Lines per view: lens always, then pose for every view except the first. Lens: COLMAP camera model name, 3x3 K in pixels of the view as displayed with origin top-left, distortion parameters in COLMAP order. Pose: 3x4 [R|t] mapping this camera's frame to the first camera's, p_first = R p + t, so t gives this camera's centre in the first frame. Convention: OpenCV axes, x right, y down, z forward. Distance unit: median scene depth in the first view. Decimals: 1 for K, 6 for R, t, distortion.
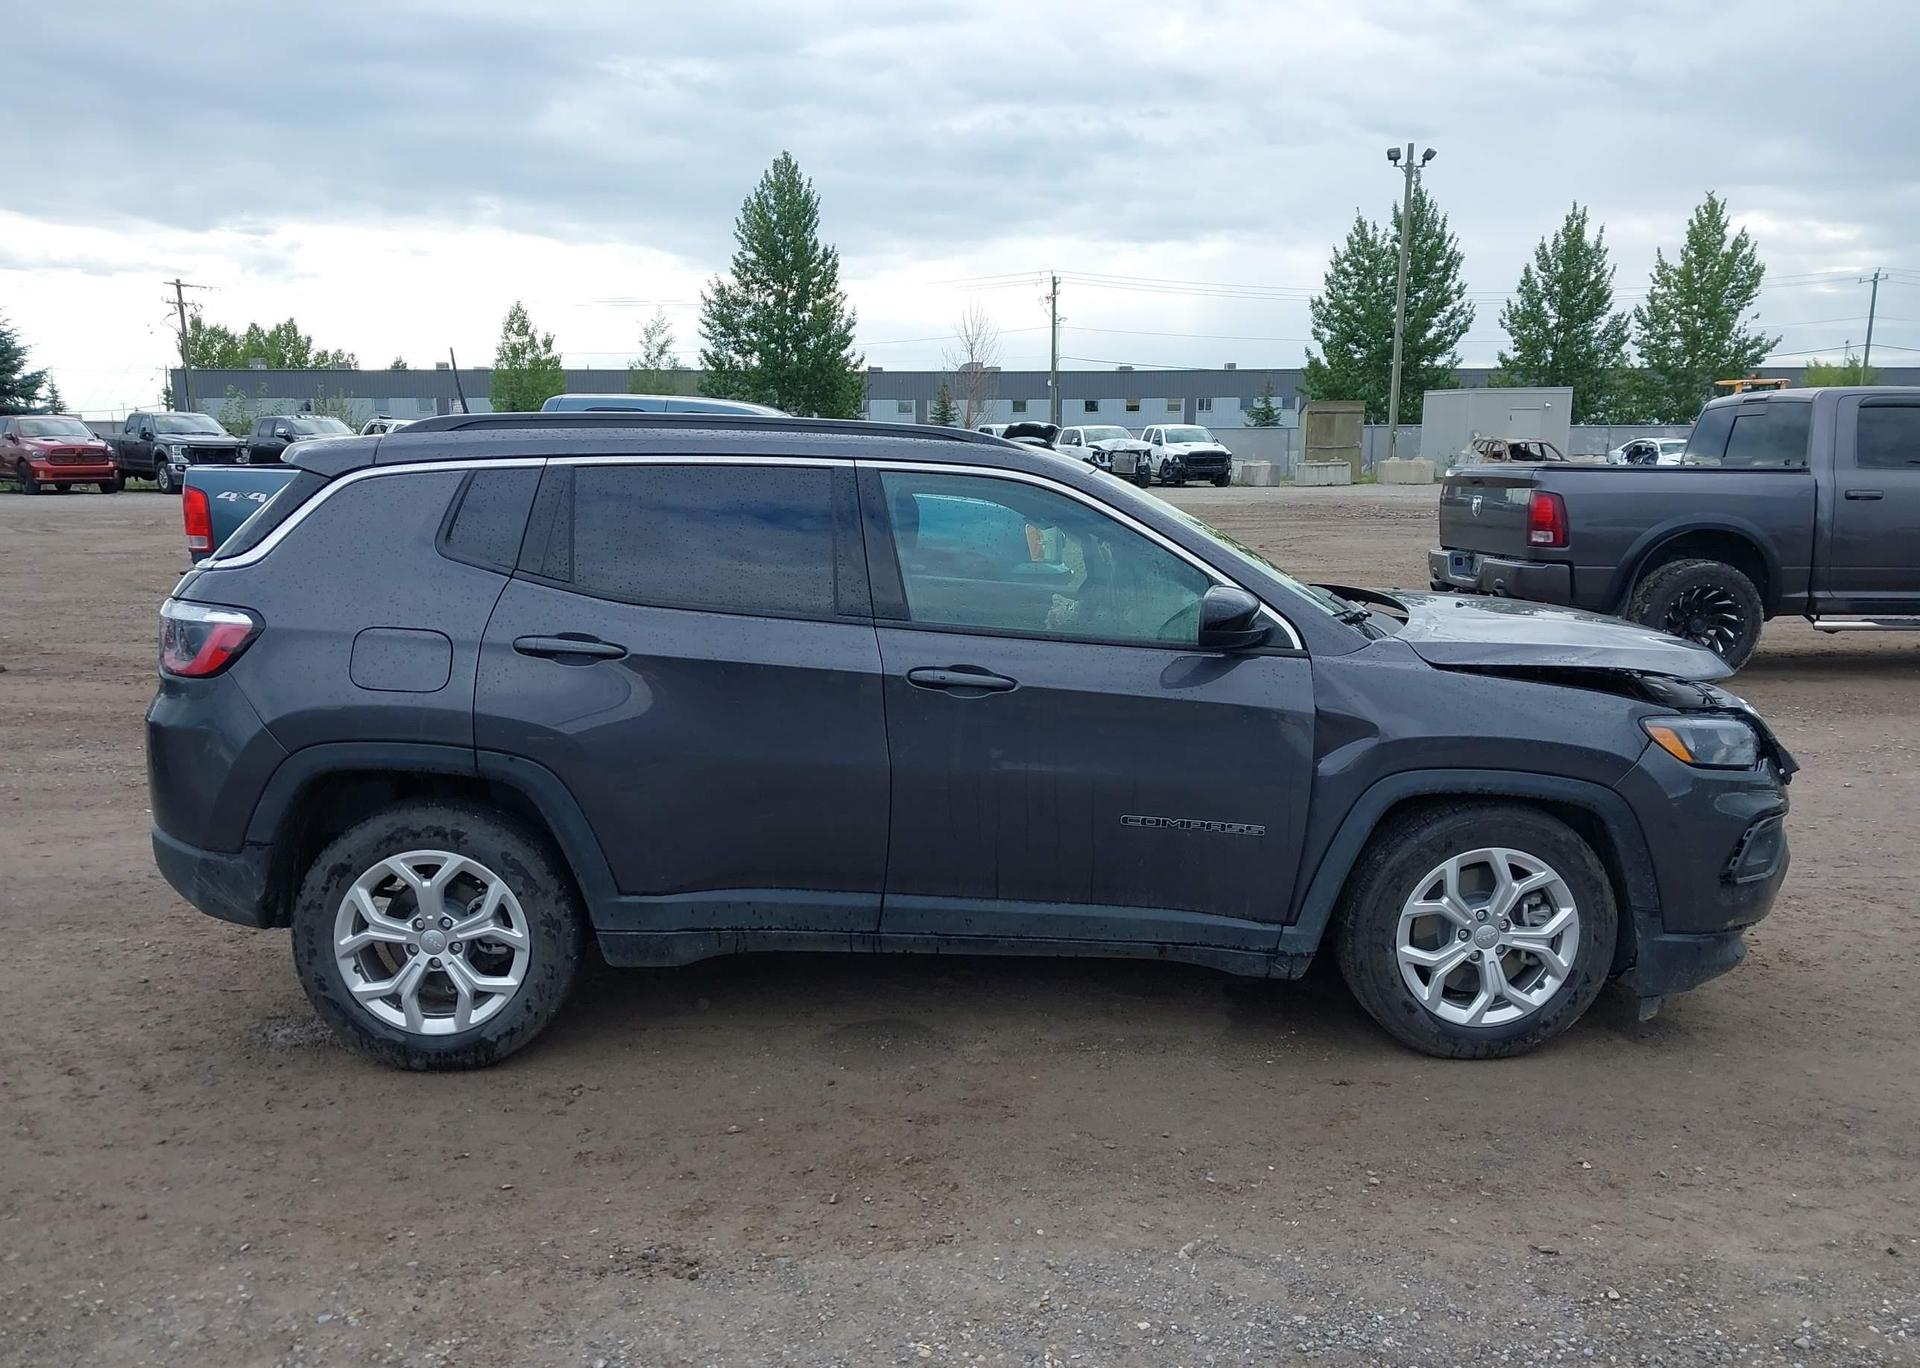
lens RADIAL K [[1508.1, 0, 961.2], [0, 1508.1, 725.5], [0, 0, 1]] dist [0.009567, 0.002003]
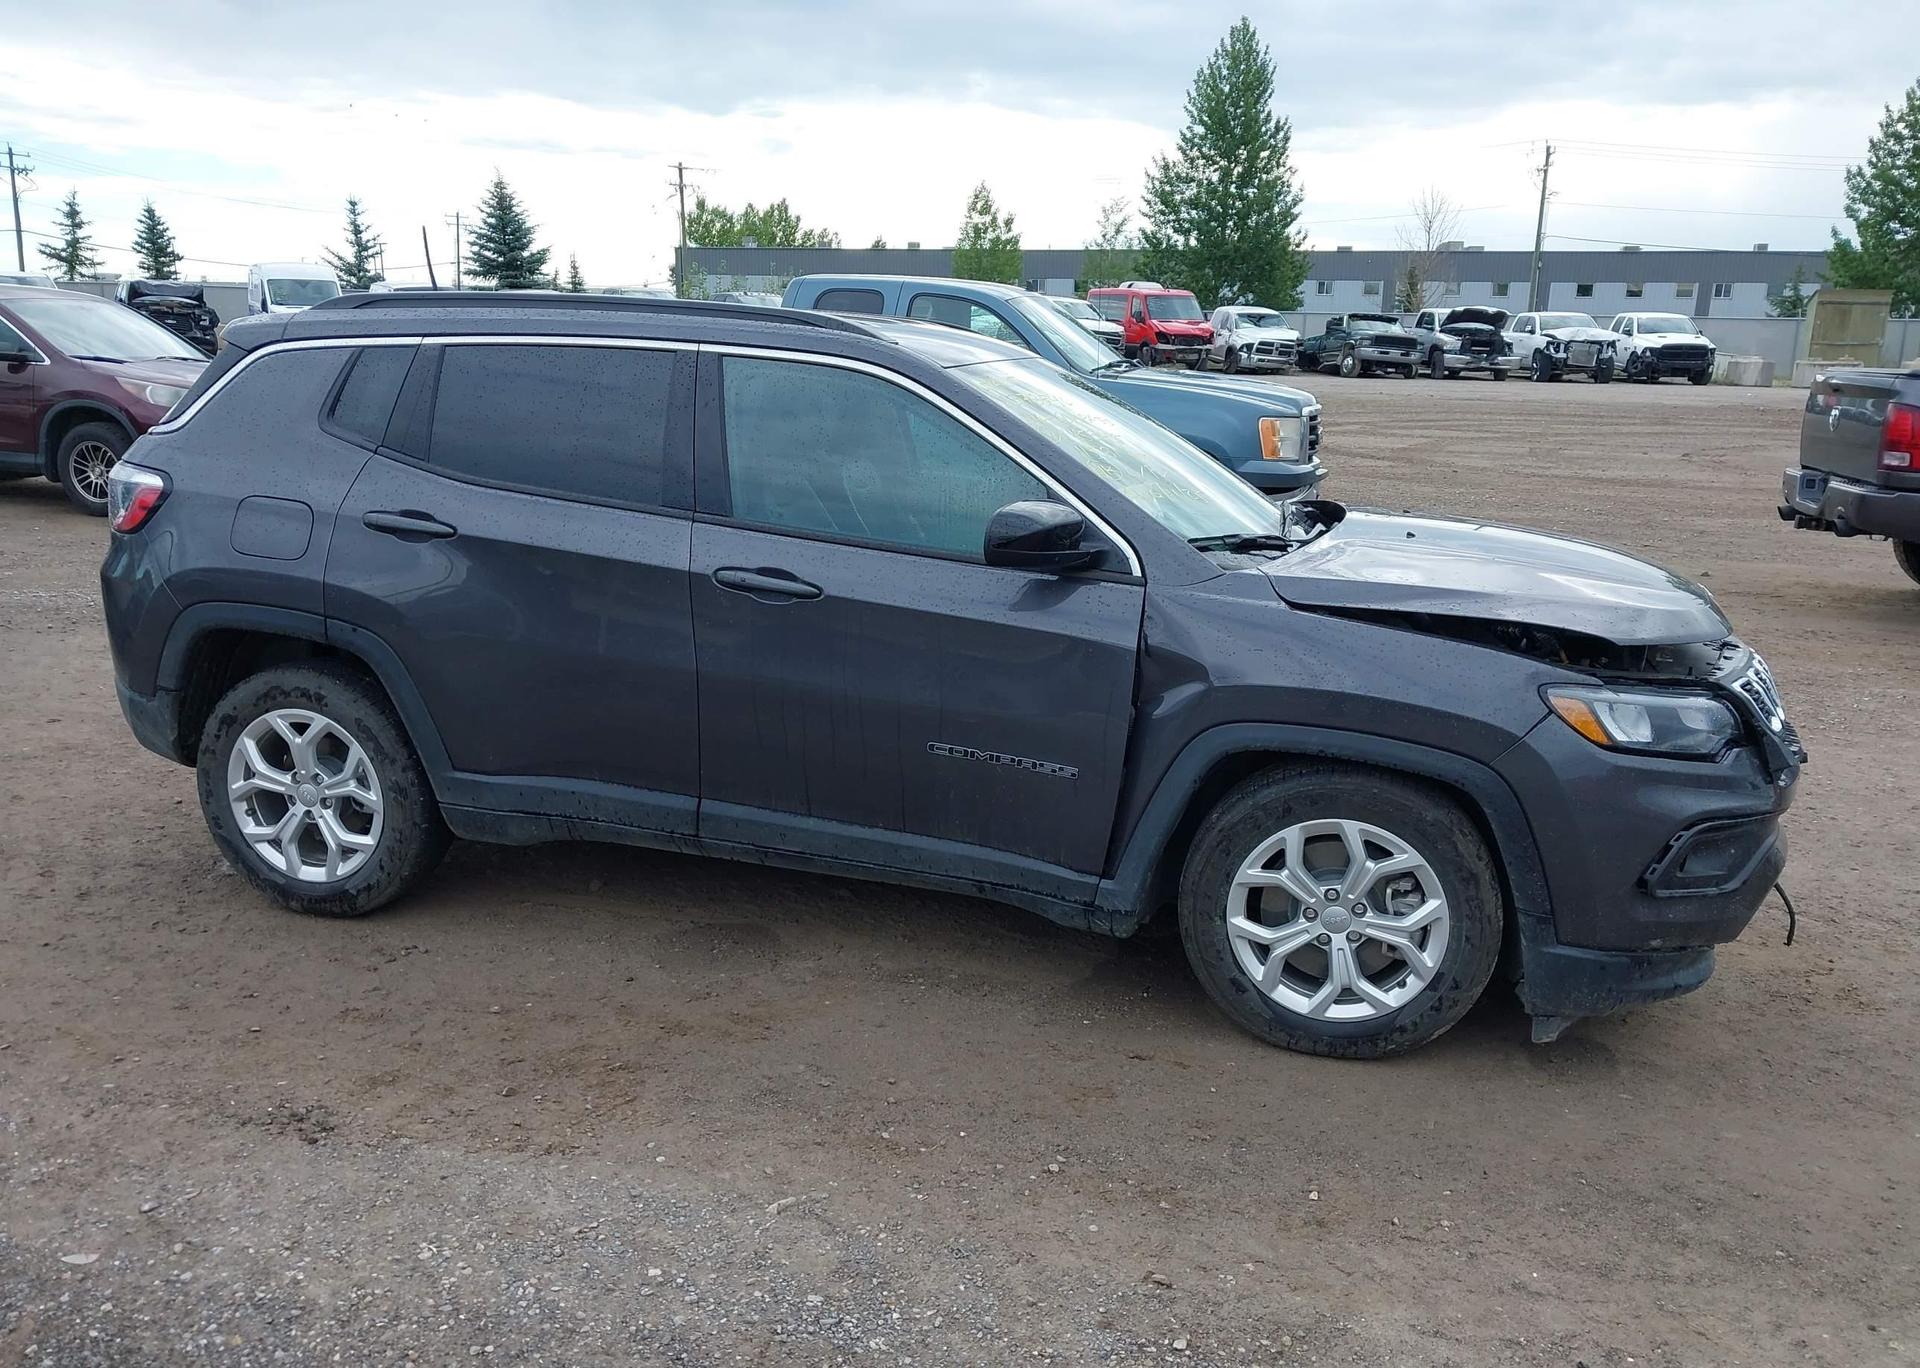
lens RADIAL K [[1508.1, 0, 961.2], [0, 1508.1, 725.5], [0, 0, 1]] dist [0.009567, 0.002003]
pose [[0.954623, 0.094813, -0.282321, 0.141208], [-0.073816, 0.993717, 0.084126, -0.010776], [0.288523, -0.059468, 0.955624, 0.042514]]
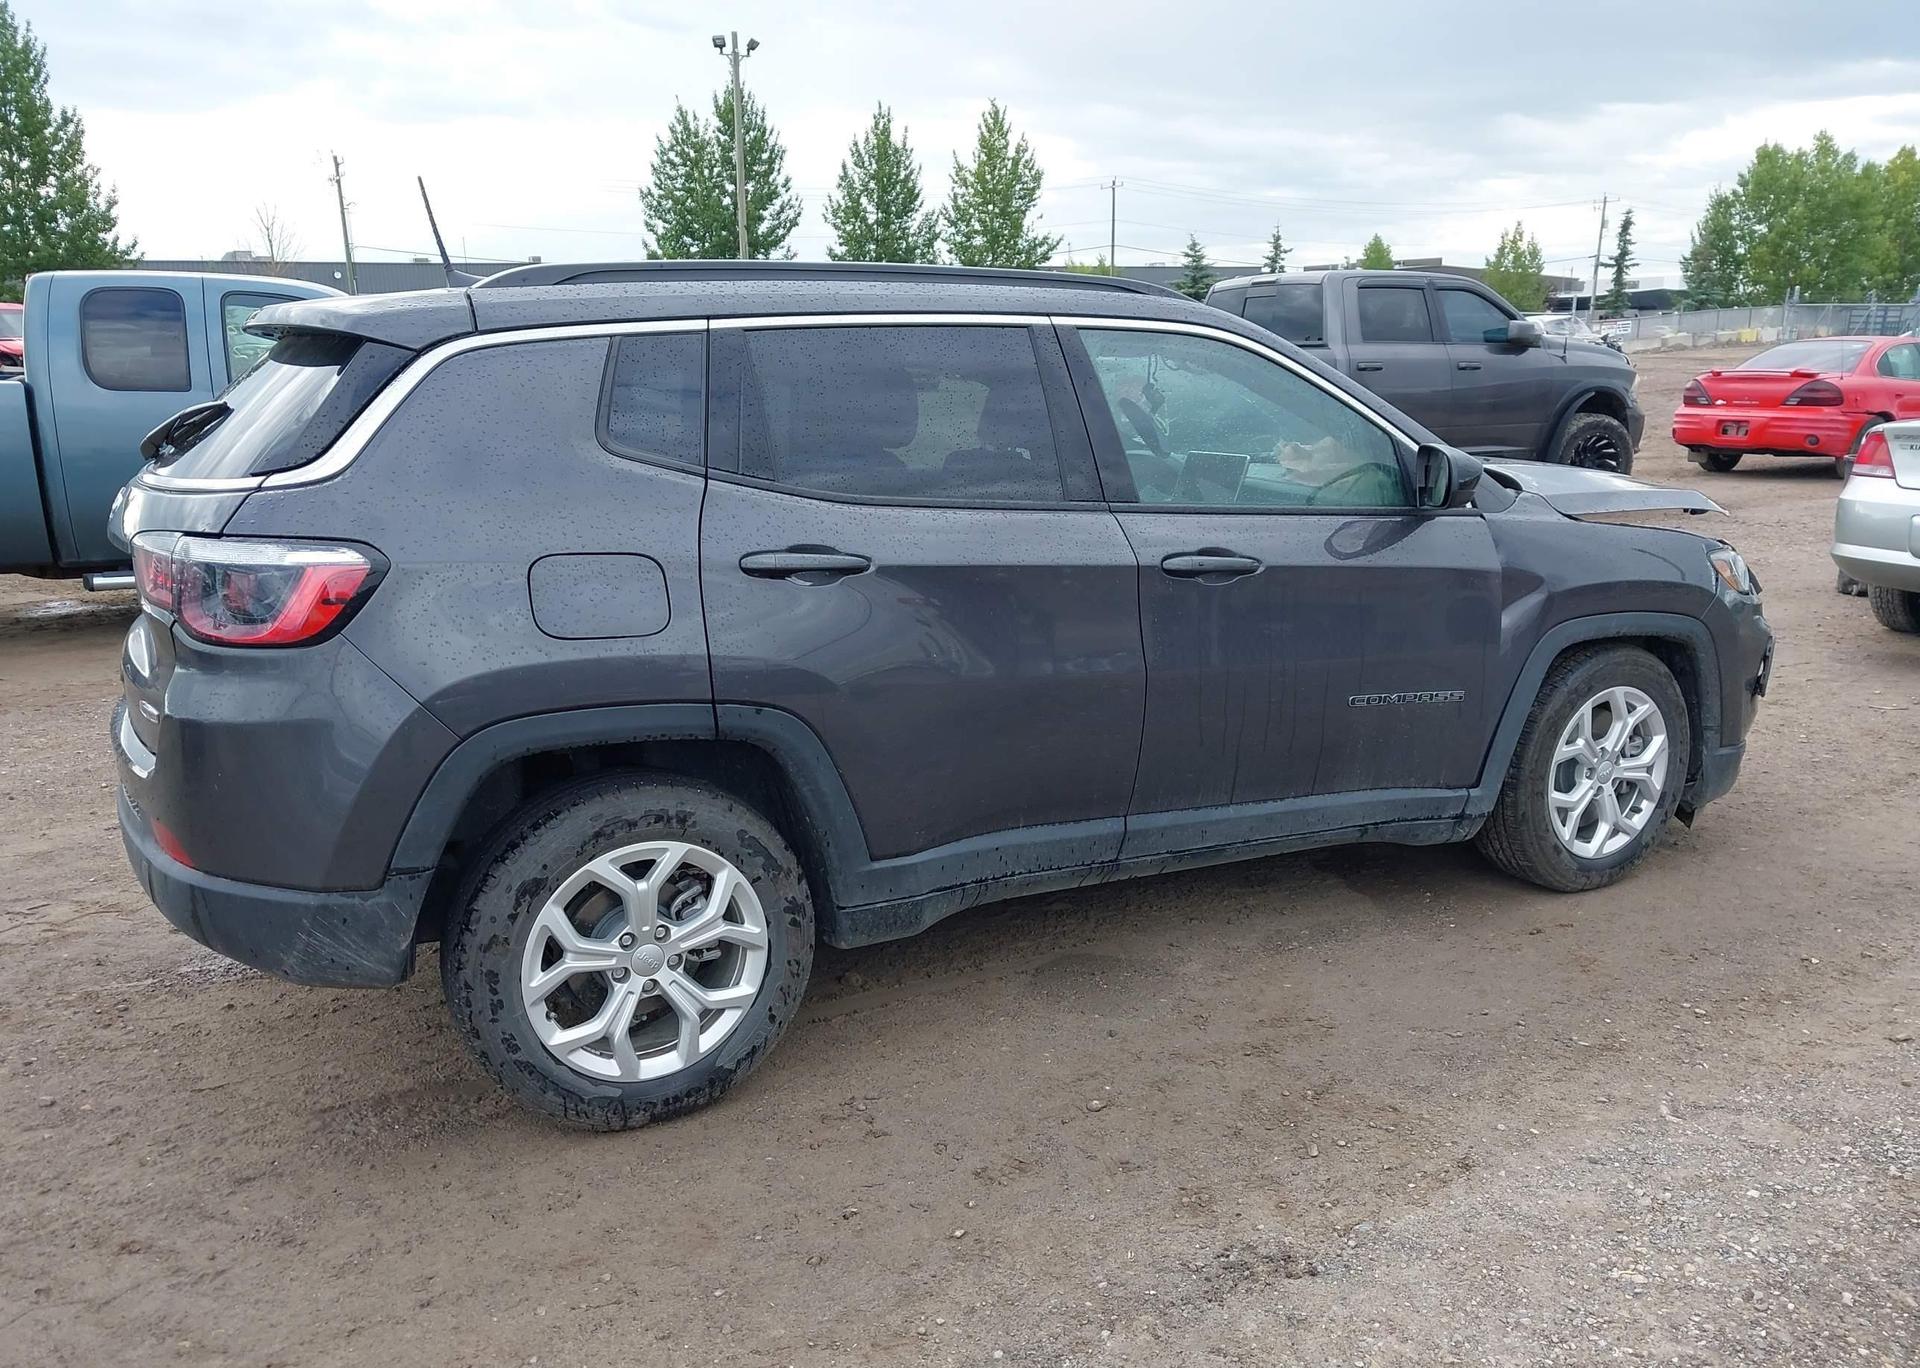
lens RADIAL K [[1508.1, 0, 961.2], [0, 1508.1, 725.5], [0, 0, 1]] dist [0.009567, 0.002003]
pose [[0.901306, -0.121247, 0.415869, -0.185834], [0.094278, 0.991922, 0.084868, -0.009238], [-0.422799, -0.037285, 0.905456, 0.088283]]
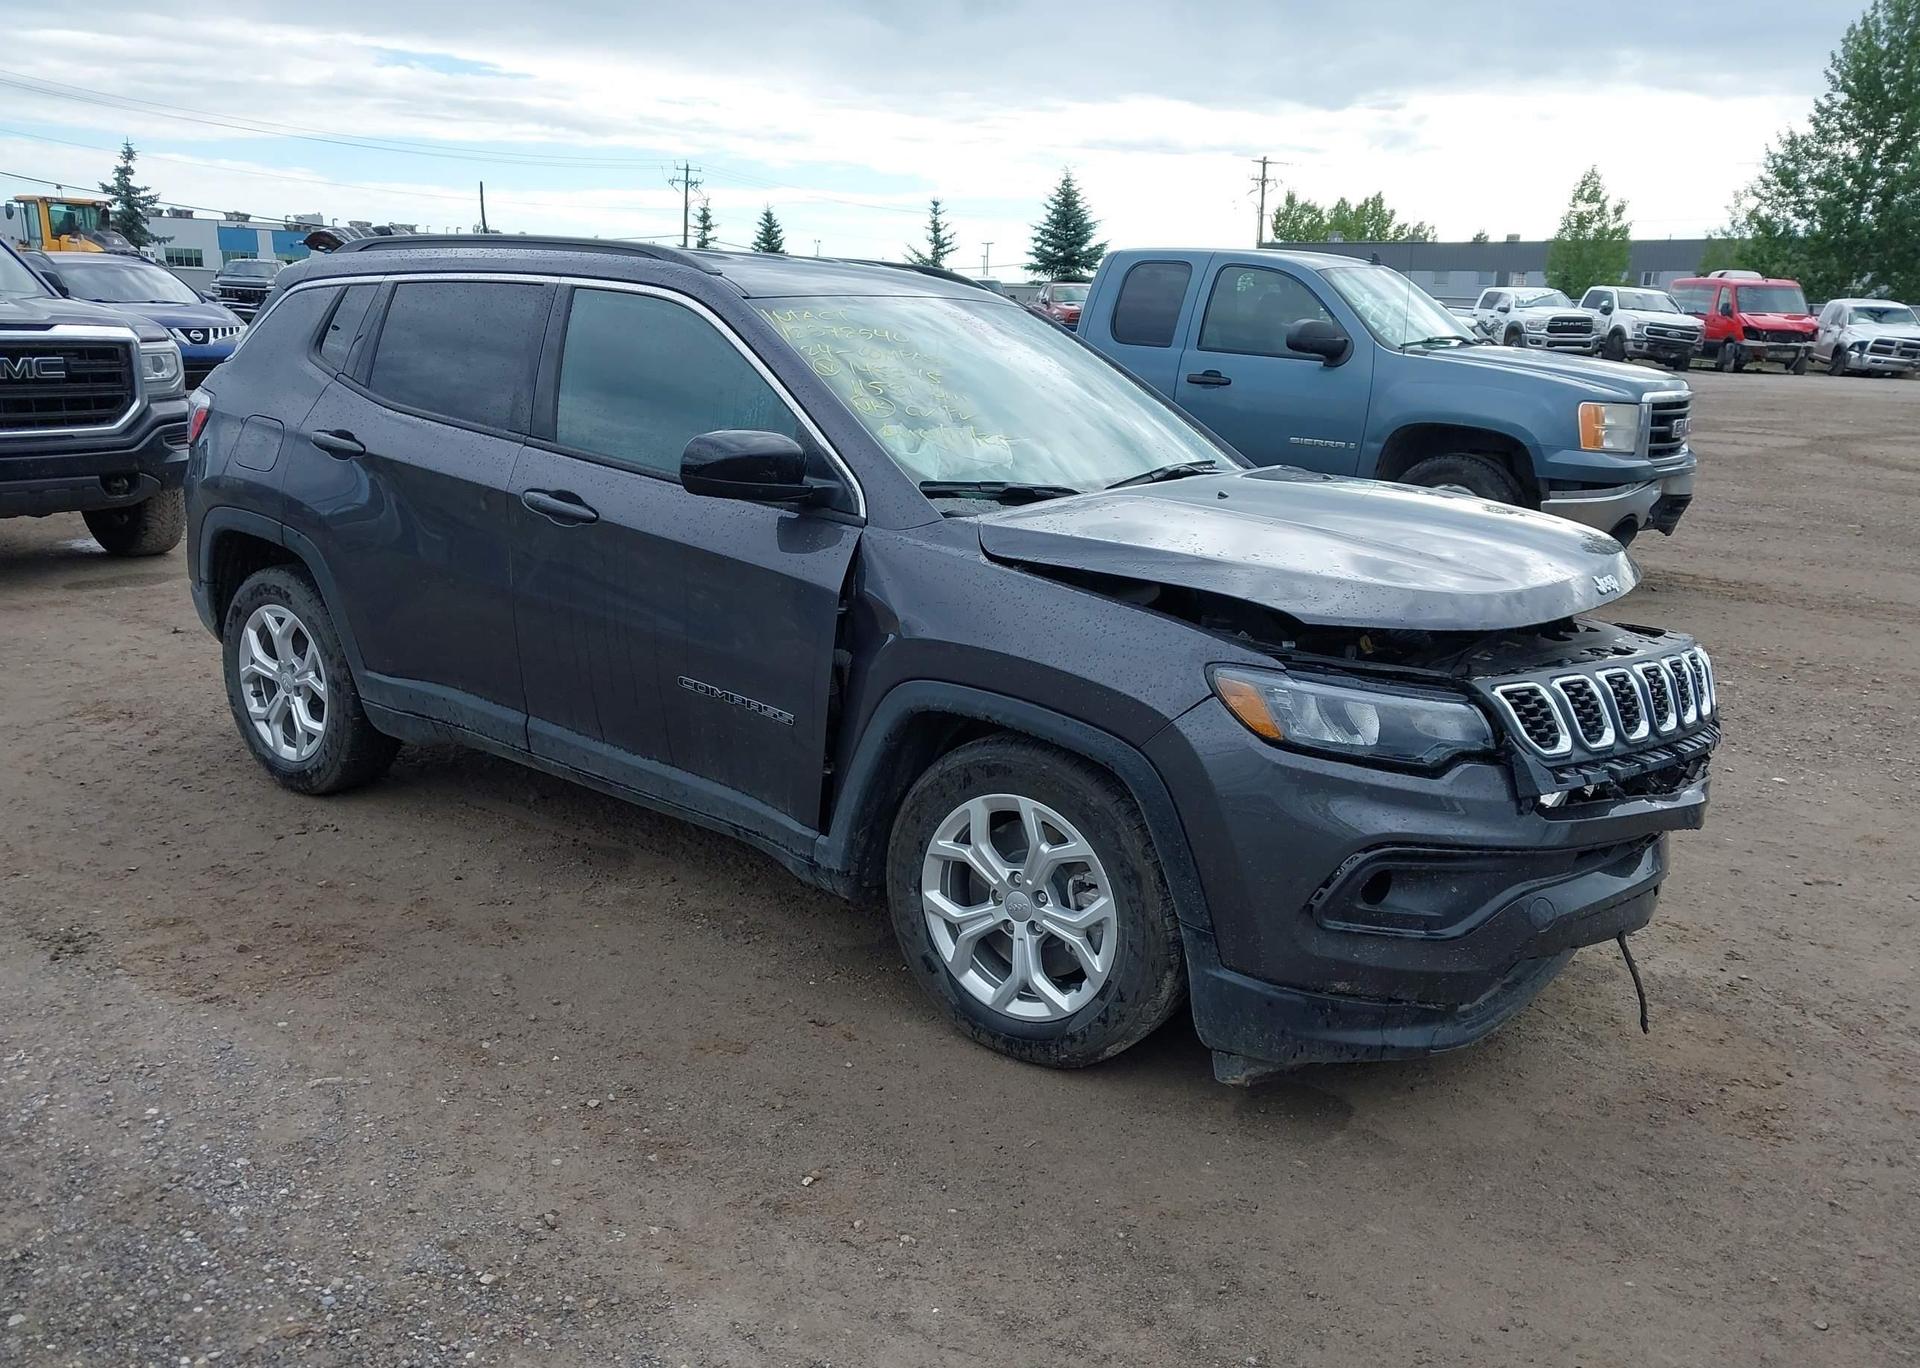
lens RADIAL K [[1504.1, 0, 972.4], [0, 1504.1, 729.4], [0, 0, 1]] dist [0.016113, 0.000585]
pose [[0.782261, 0.187822, -0.593962, 0.292834], [-0.139518, 0.982067, 0.126800, -0.017977], [0.607127, -0.016322, 0.794437, 0.136082]]
